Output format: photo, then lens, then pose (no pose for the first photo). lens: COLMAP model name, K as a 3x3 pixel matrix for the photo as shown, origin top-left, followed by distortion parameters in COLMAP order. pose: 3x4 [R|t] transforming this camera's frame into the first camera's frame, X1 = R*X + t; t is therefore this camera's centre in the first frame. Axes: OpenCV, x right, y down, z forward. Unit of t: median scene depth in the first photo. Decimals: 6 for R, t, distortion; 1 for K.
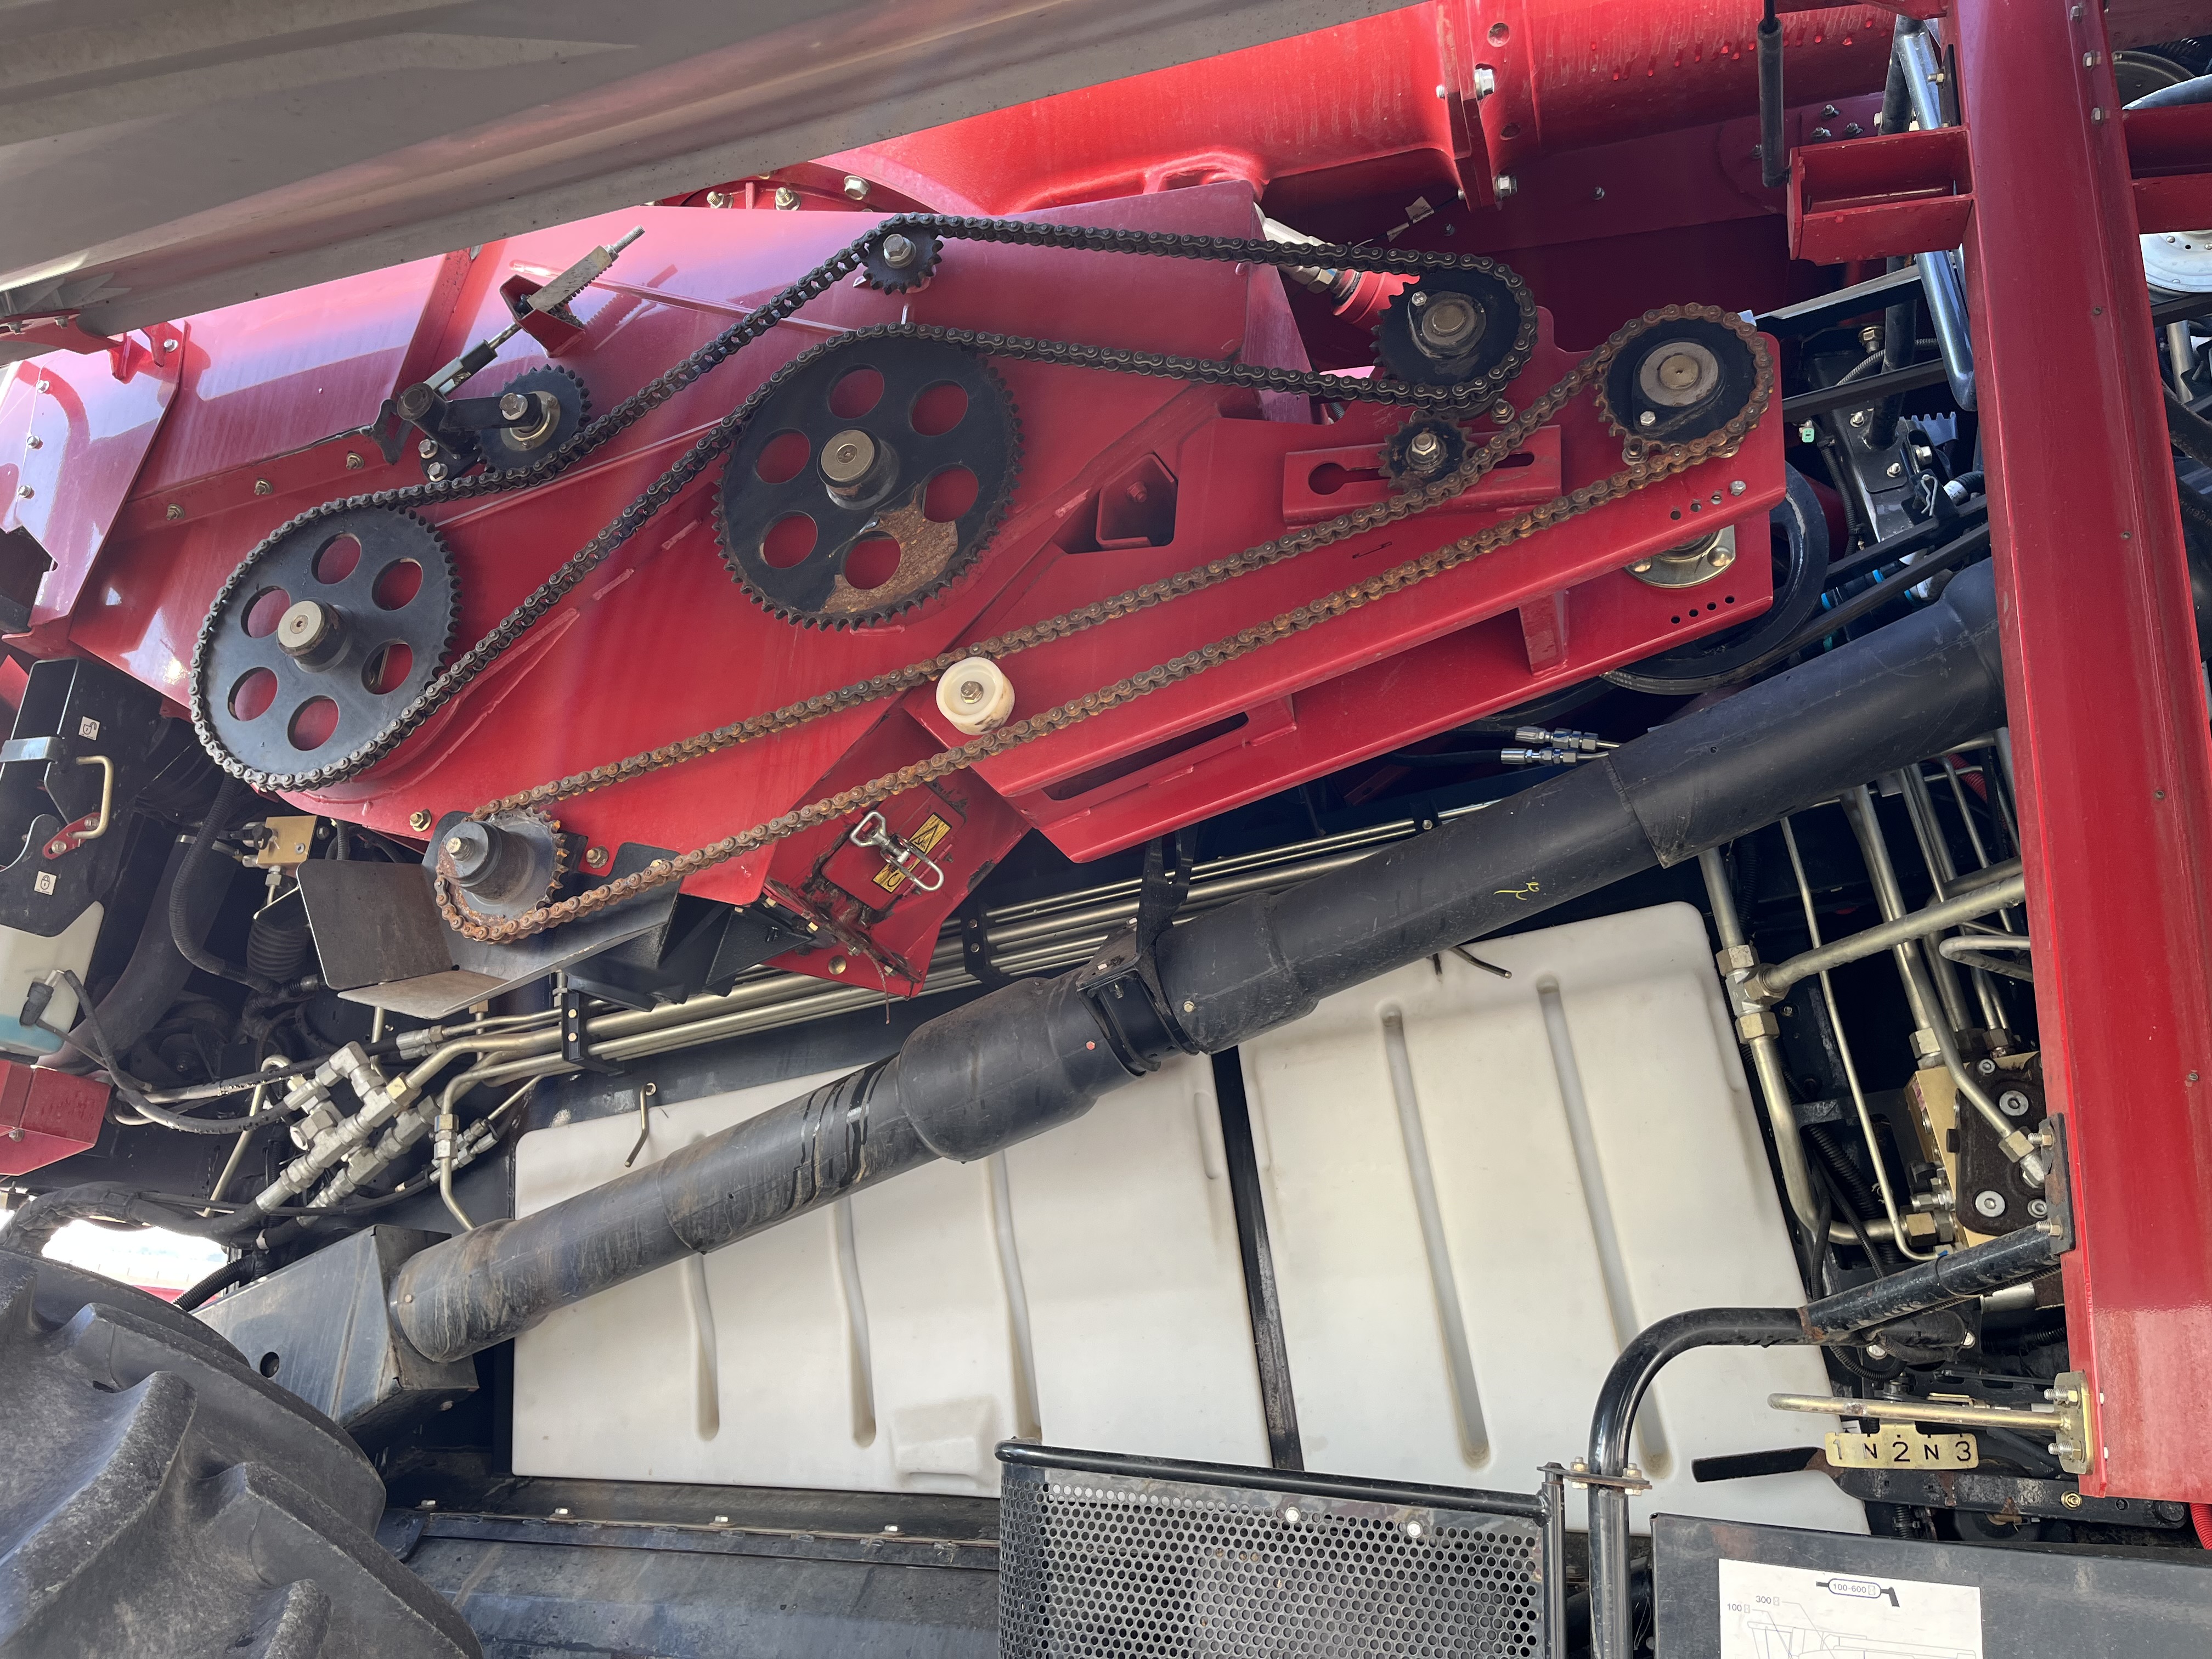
lens RADIAL K [[1657.1, 0, 984.7], [0, 1657.1, 818.0], [0, 0, 1]] dist [0.064509, -0.111909]
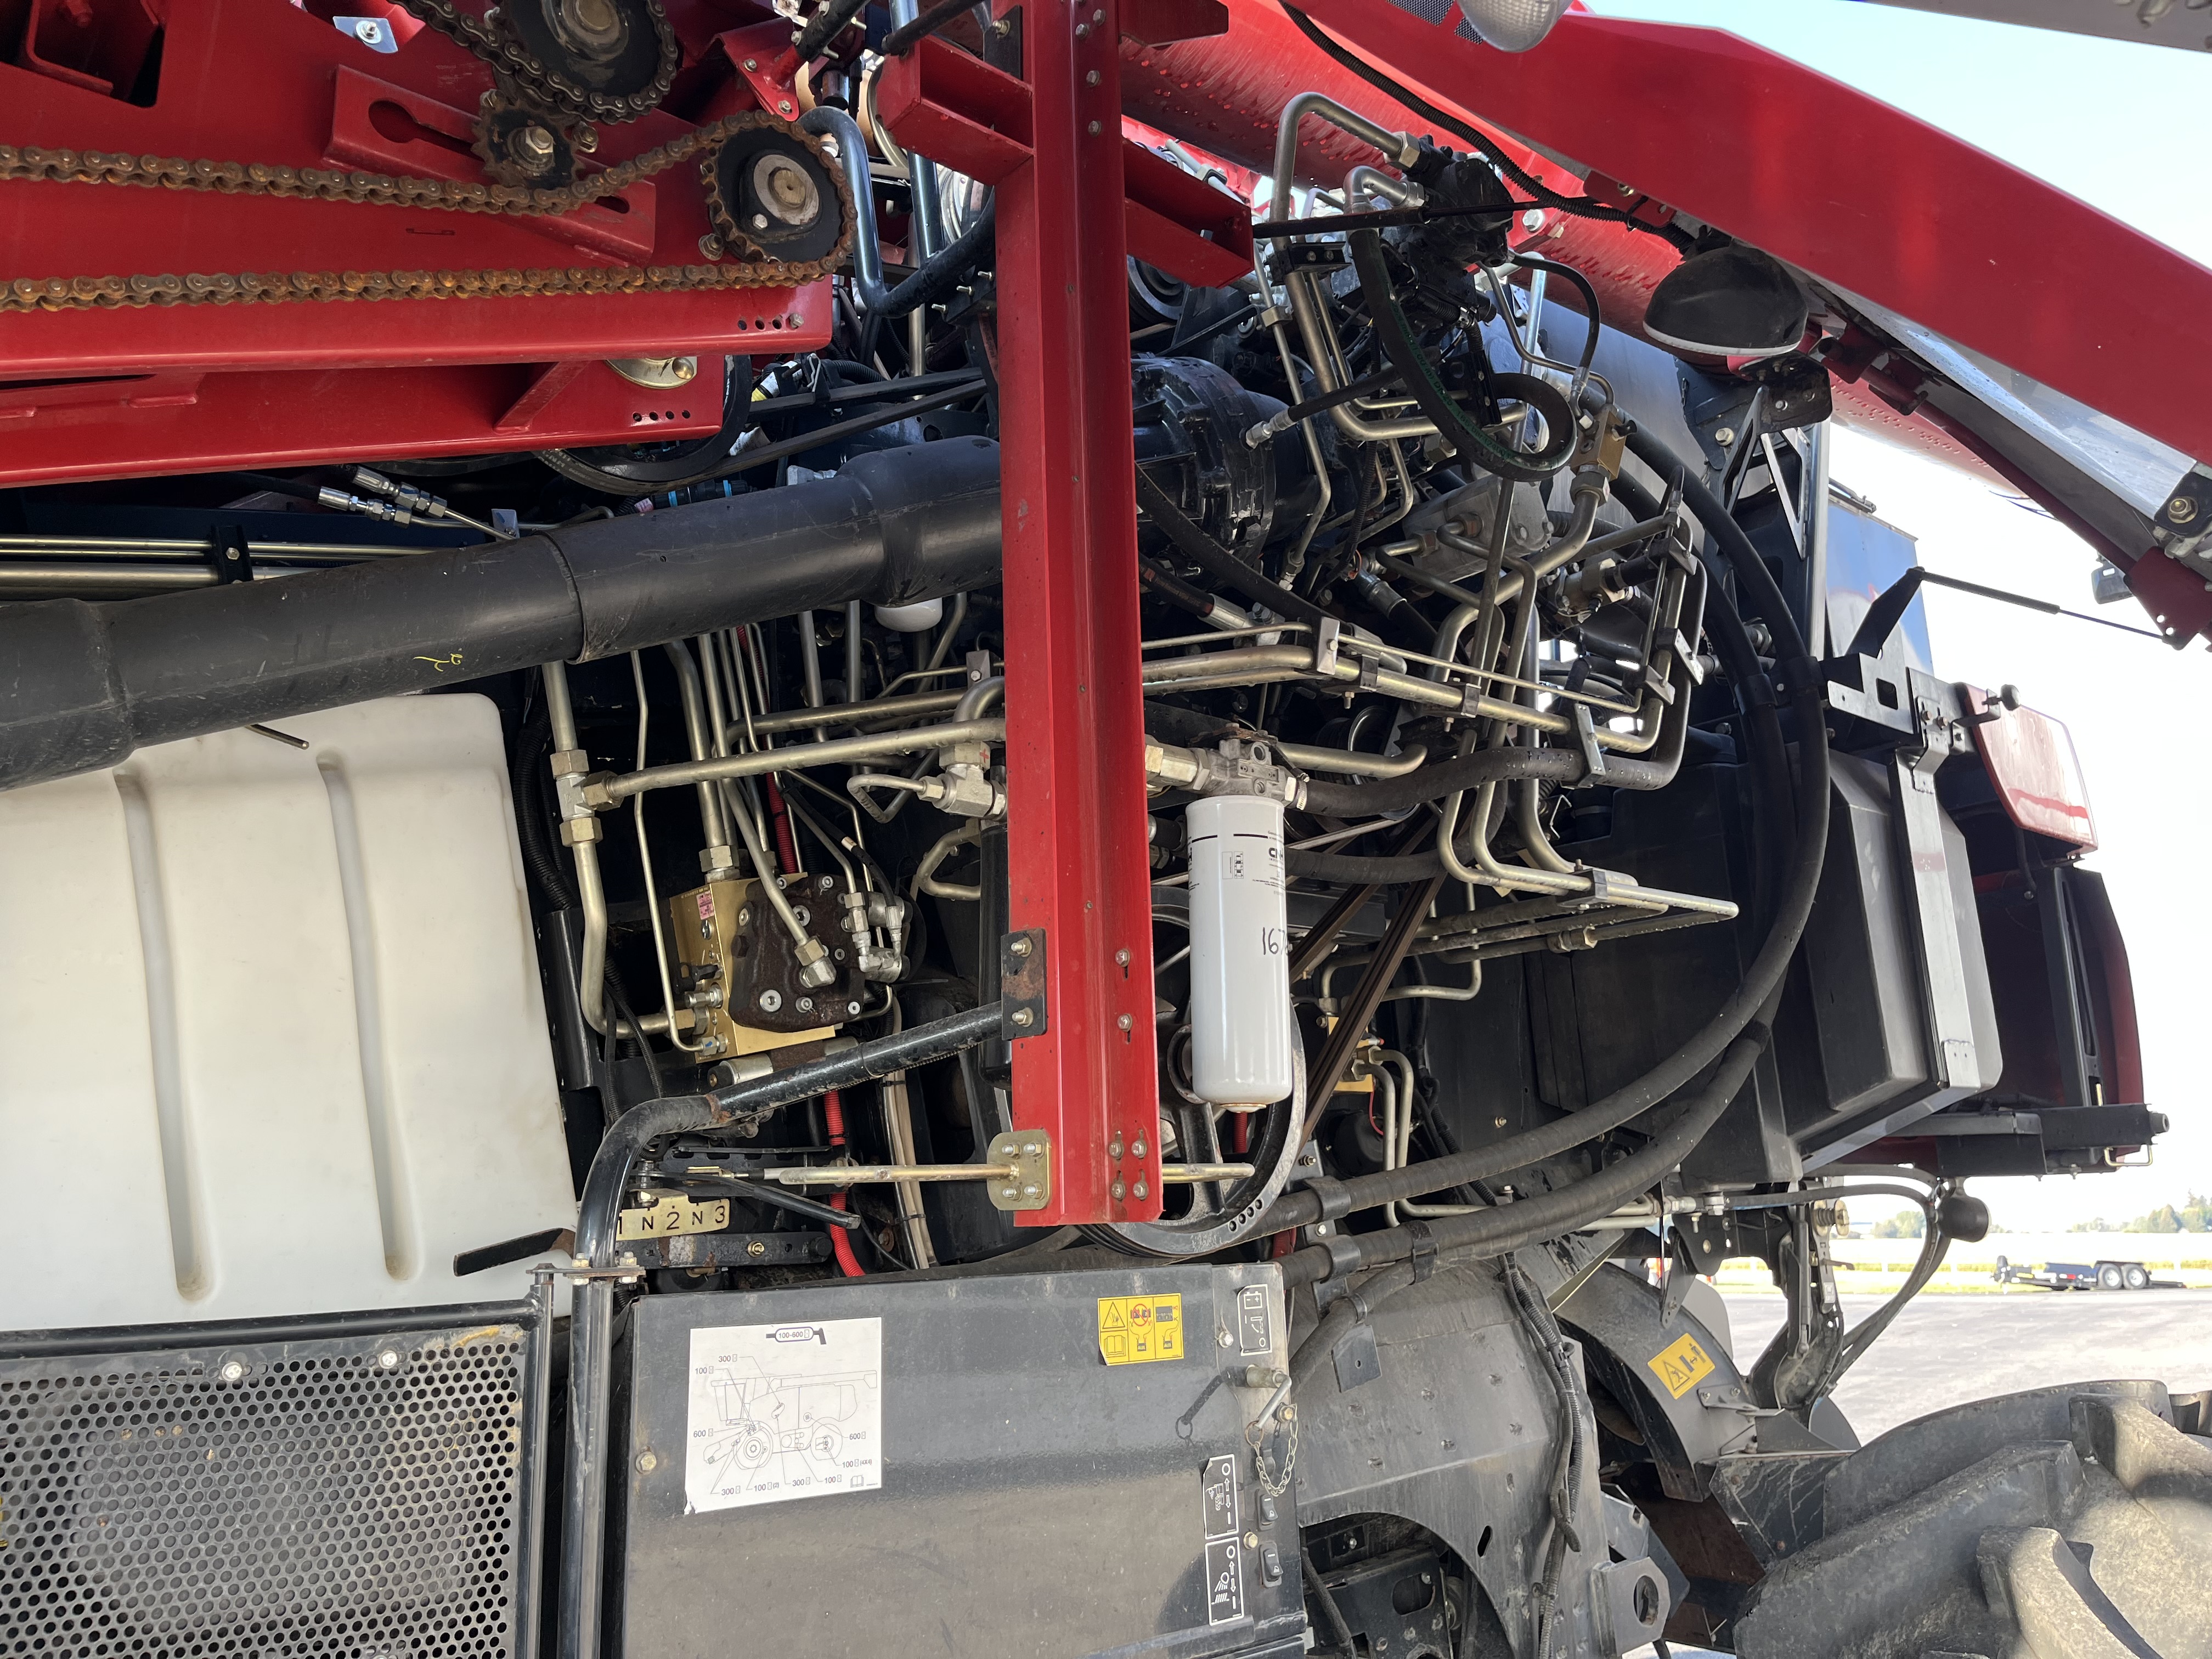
lens RADIAL K [[1703.6, 0, 1106.0], [0, 1703.6, 829.5], [0, 0, 1]] dist [0.063899, -0.126781]
pose [[0.486195, 0.088746, 0.869332, -0.311498], [-0.196339, 0.980488, 0.009714, 0.055348], [-0.851508, -0.175407, 0.494133, 0.229015]]
